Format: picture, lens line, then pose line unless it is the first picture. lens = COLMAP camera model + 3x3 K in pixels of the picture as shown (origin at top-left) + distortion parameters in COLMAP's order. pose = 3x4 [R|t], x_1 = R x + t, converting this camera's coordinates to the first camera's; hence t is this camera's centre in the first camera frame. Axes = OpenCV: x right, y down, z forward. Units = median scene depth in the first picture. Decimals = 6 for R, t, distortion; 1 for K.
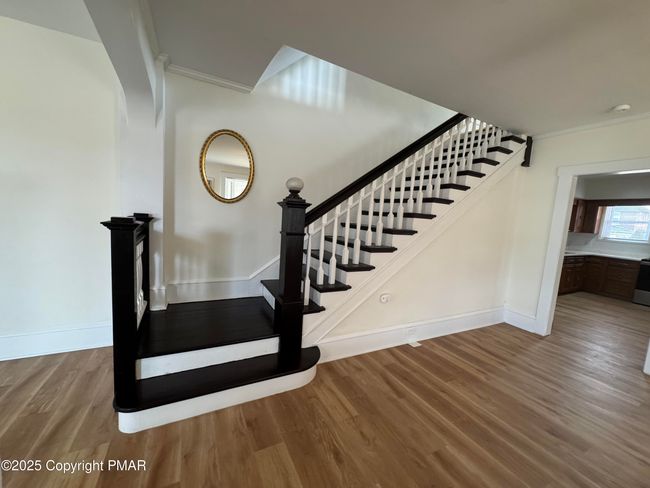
lens RADIAL K [[261.6, 0, 325.0], [0, 261.6, 244.0], [0, 0, 1]] dist [-0.001975, -0.000073]
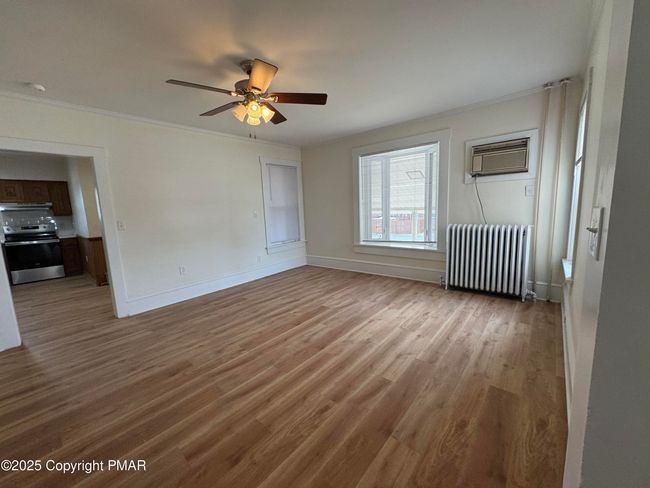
lens RADIAL K [[261.6, 0, 325.0], [0, 261.6, 244.0], [0, 0, 1]] dist [-0.001975, -0.000073]
pose [[-0.373531, -0.178506, 0.910280, -0.288347], [0.113833, 0.965072, 0.235961, -0.055496], [-0.920607, 0.191758, -0.340164, 0.454193]]
